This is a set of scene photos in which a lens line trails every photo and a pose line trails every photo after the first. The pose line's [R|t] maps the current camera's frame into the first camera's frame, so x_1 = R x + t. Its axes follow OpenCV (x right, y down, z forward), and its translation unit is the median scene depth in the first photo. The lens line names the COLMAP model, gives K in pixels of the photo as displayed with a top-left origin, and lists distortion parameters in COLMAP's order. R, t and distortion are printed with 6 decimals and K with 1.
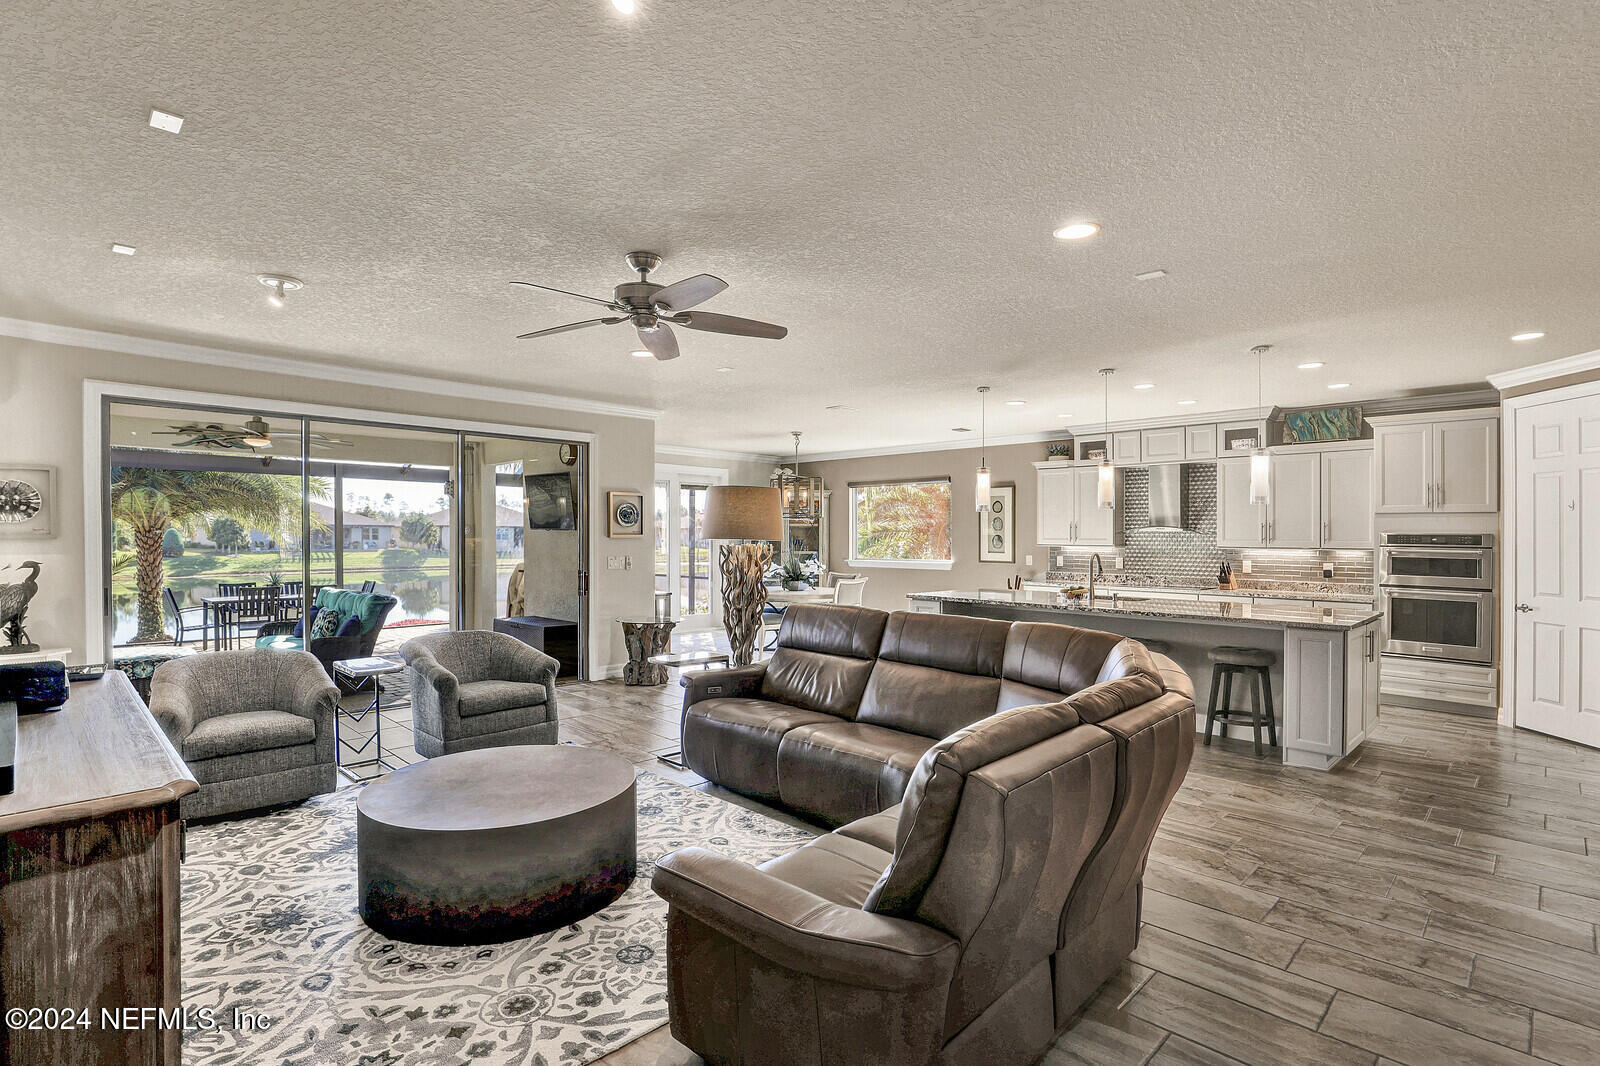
lens RADIAL K [[743.3, 0, 807.0], [0, 743.3, 532.5], [0, 0, 1]] dist [-0.018400, -0.007424]
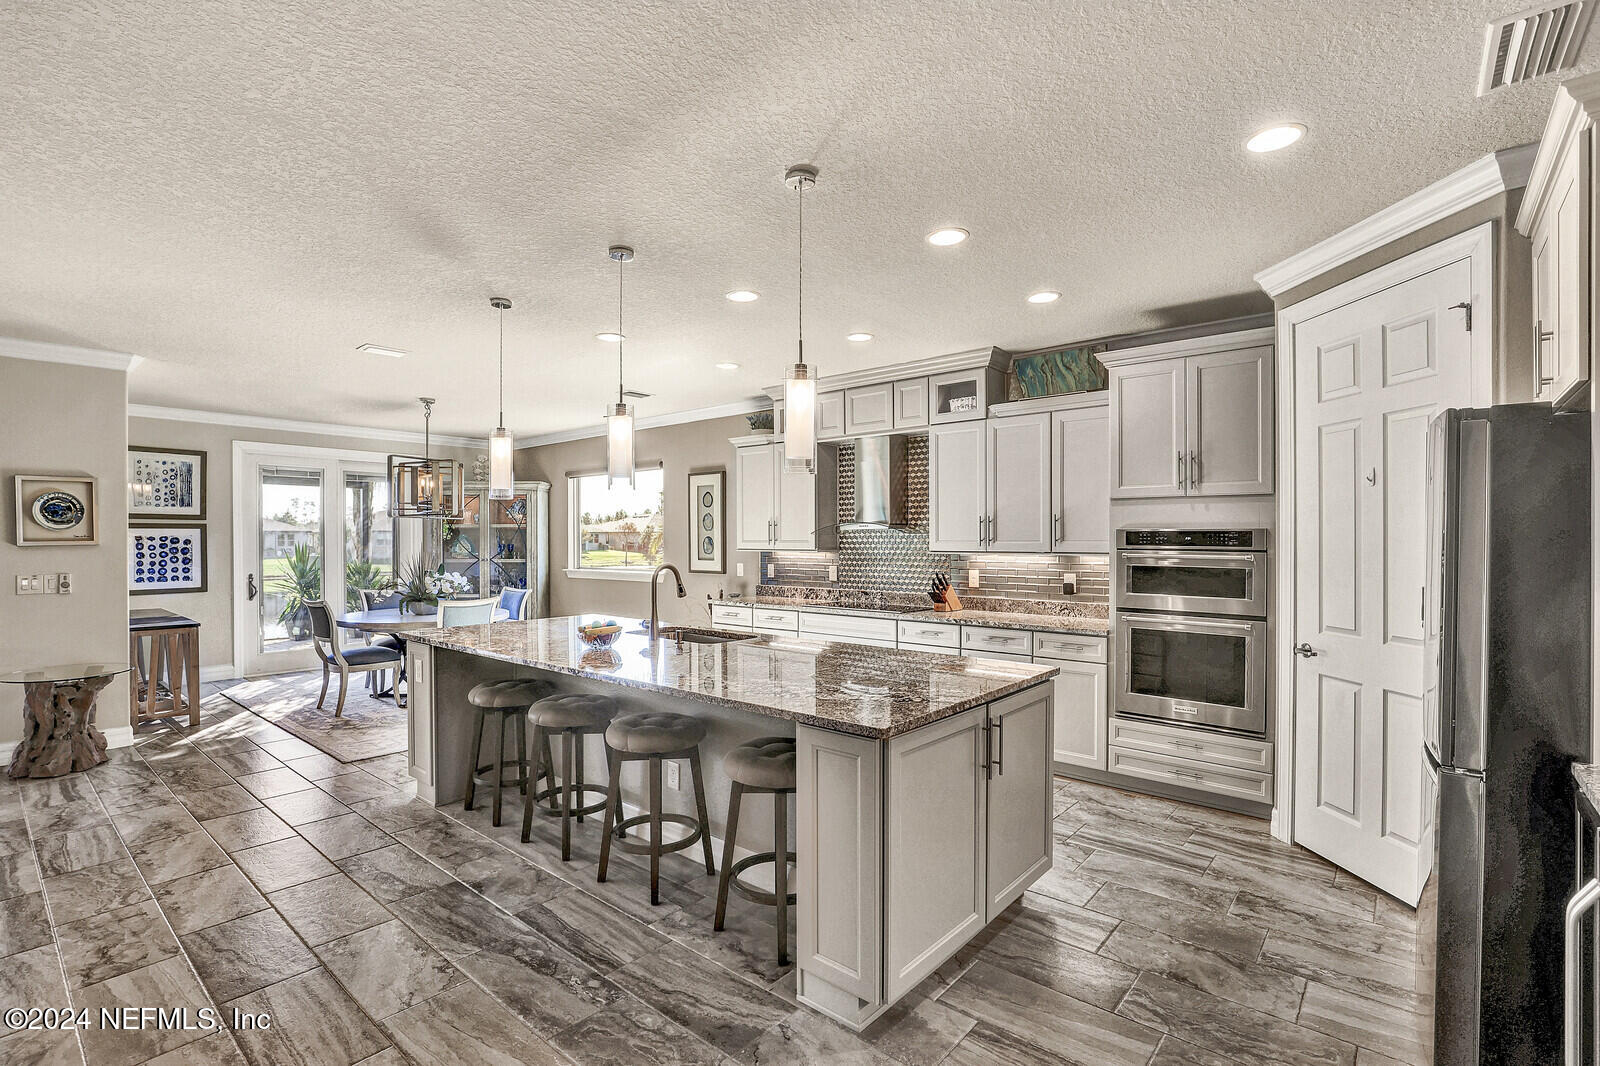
lens RADIAL K [[739.4, 0, 792.0], [0, 739.4, 543.7], [0, 0, 1]] dist [-0.019182, -0.000167]
pose [[0.999350, -0.007618, 0.035240, 0.499939], [0.007226, 0.999911, 0.011248, 0.004631], [-0.035323, -0.010987, 0.999316, 0.373118]]
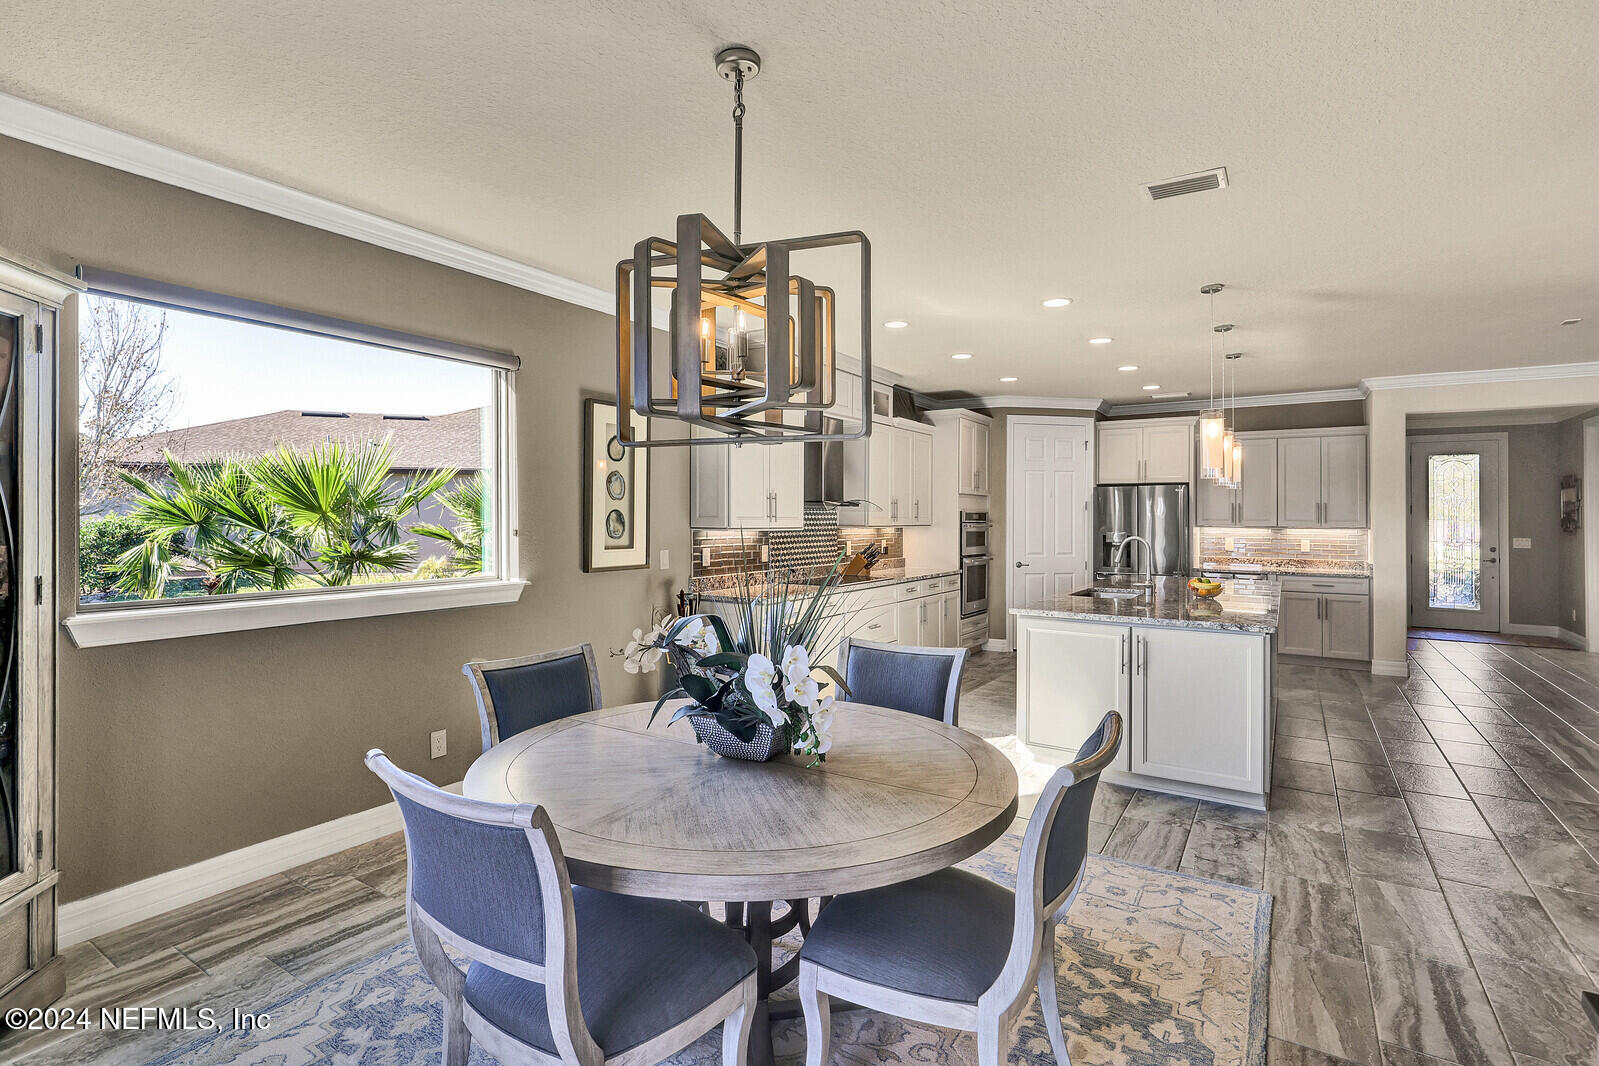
lens RADIAL K [[739.0, 0, 791.5], [0, 739.0, 543.7], [0, 0, 1]] dist [-0.019182, -0.000167]
pose [[-0.153800, -0.042167, 0.987202, -0.335011], [-0.014318, 0.999079, 0.040444, 0.006994], [-0.987998, -0.007914, -0.154262, 1.521003]]
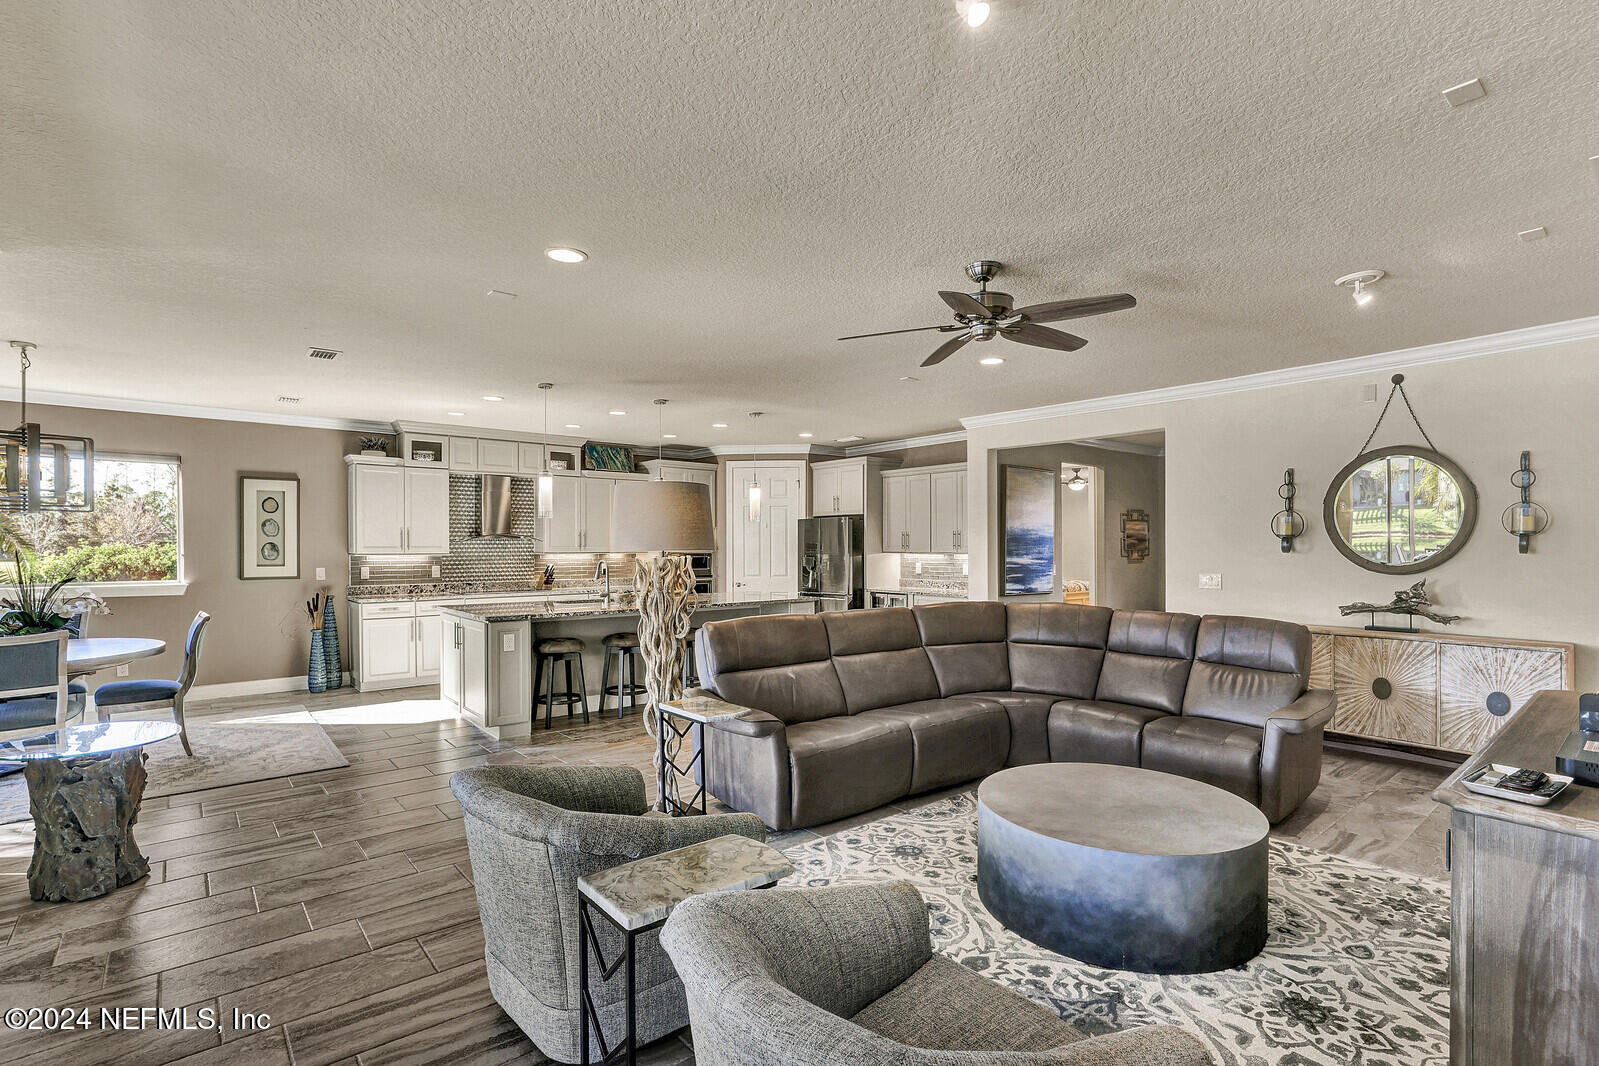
lens RADIAL K [[739.0, 0, 791.5], [0, 739.0, 543.7], [0, 0, 1]] dist [-0.019182, -0.000167]
pose [[0.142874, -0.002133, 0.989739, -0.642535], [-0.007979, 0.999963, 0.003307, -0.002923], [-0.989709, -0.008370, 0.142852, 0.577709]]
